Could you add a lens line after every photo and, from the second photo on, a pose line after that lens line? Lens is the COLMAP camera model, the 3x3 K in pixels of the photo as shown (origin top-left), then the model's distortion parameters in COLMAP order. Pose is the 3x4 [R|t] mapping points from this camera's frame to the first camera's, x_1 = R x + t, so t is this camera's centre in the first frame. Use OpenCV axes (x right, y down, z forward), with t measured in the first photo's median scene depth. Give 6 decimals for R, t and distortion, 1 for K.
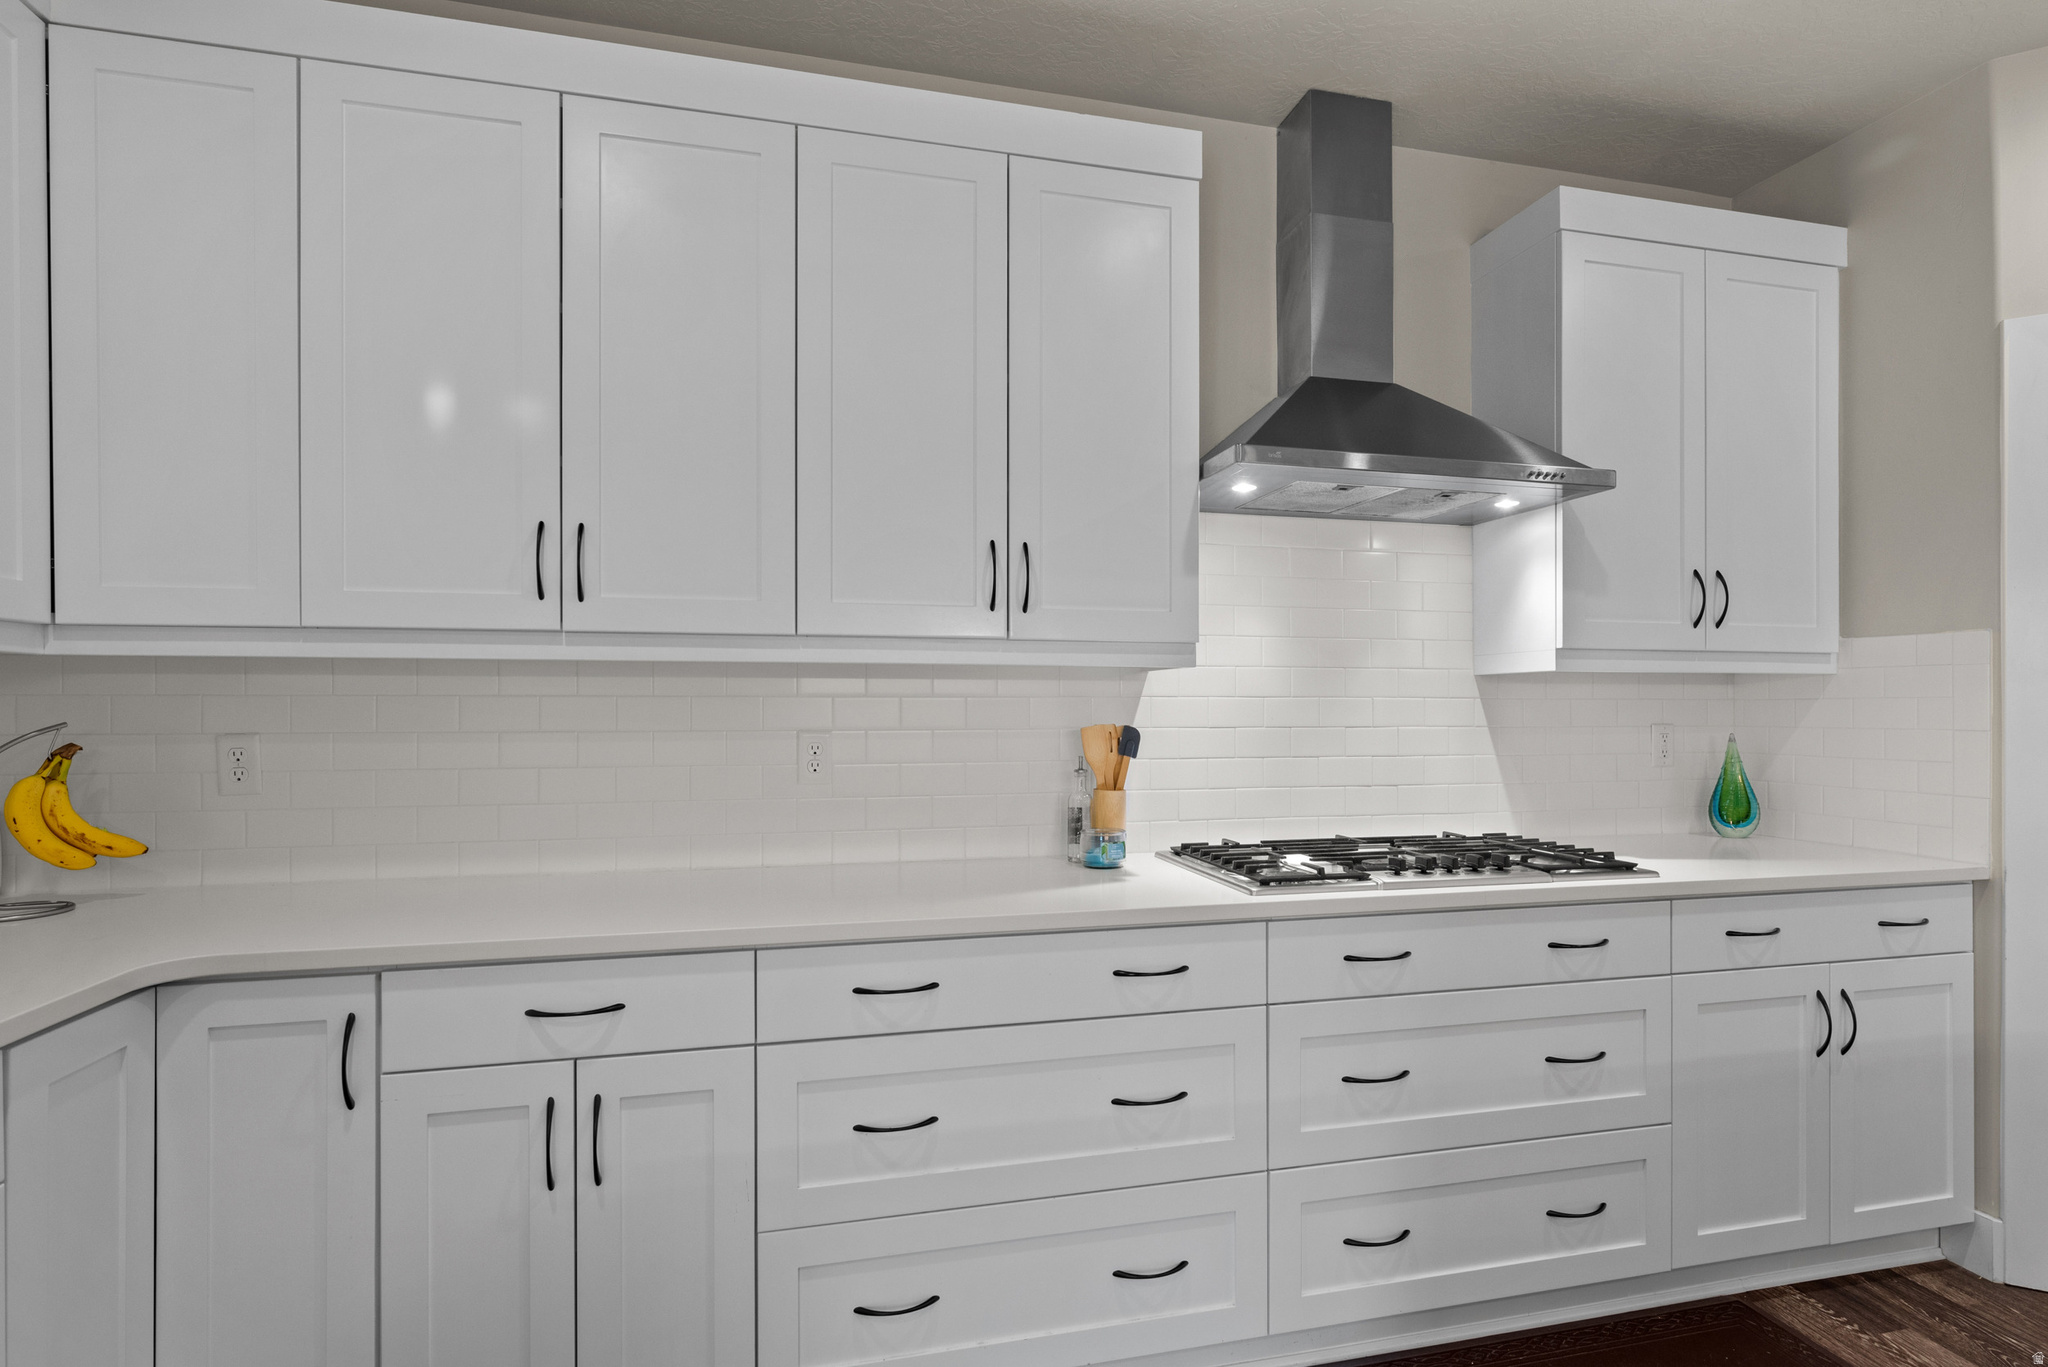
lens RADIAL K [[1009.4, 0, 1050.2], [0, 1009.4, 705.9], [0, 0, 1]] dist [0.002533, -0.000255]
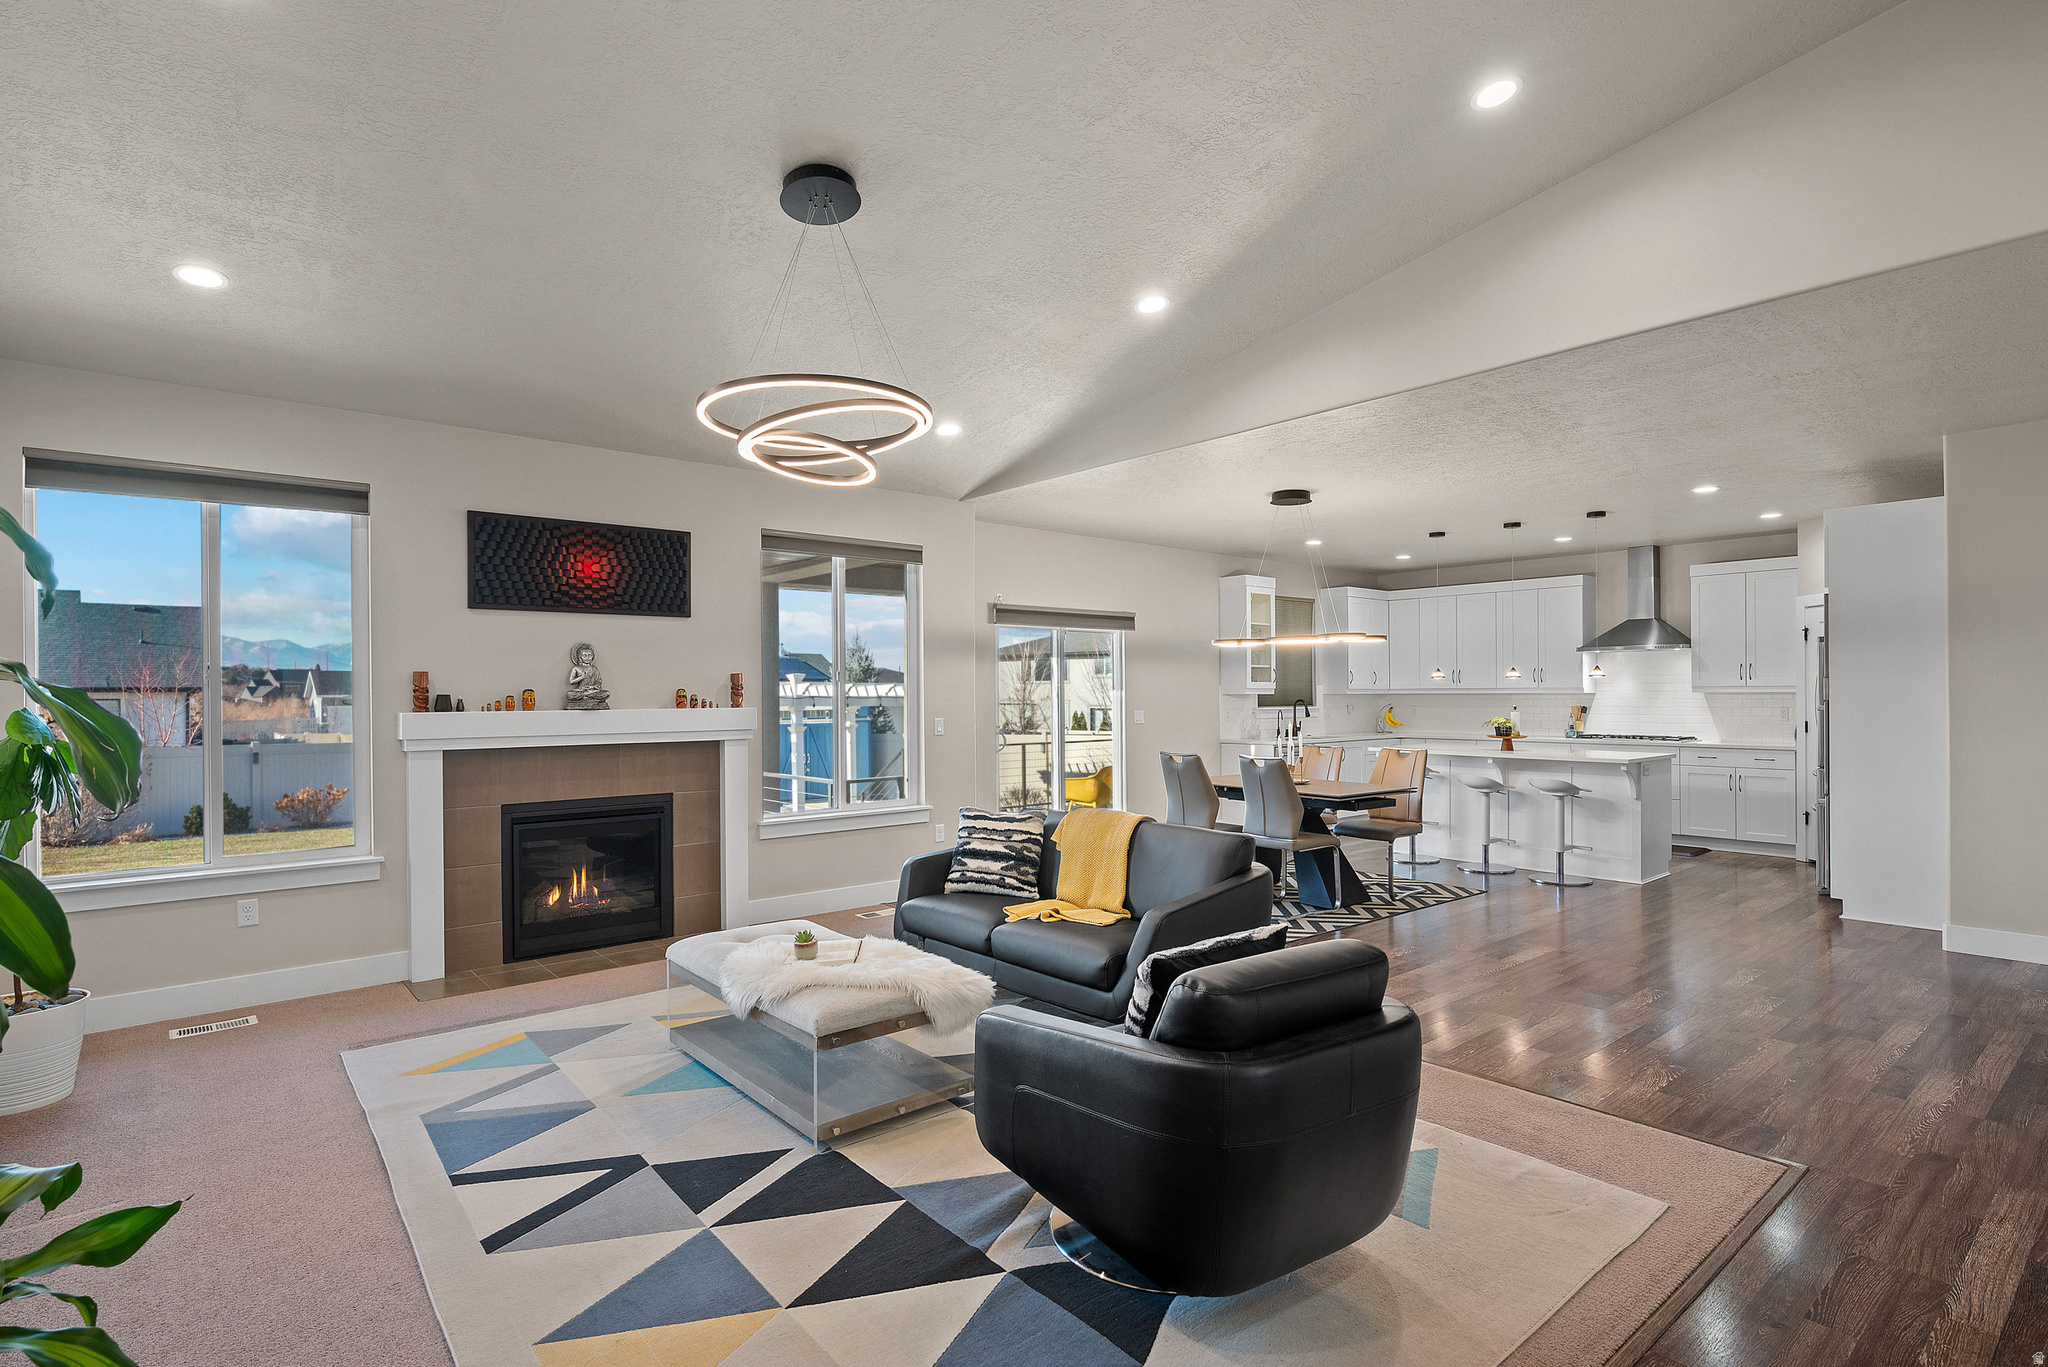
lens RADIAL K [[1009.4, 0, 1035.7], [0, 1009.4, 691.5], [0, 0, 1]] dist [0.002533, -0.000255]
pose [[0.437218, -0.008128, -0.899319, 3.011114], [0.005331, 0.999965, -0.006446, -0.027198], [0.899340, -0.001976, 0.437246, -3.037862]]
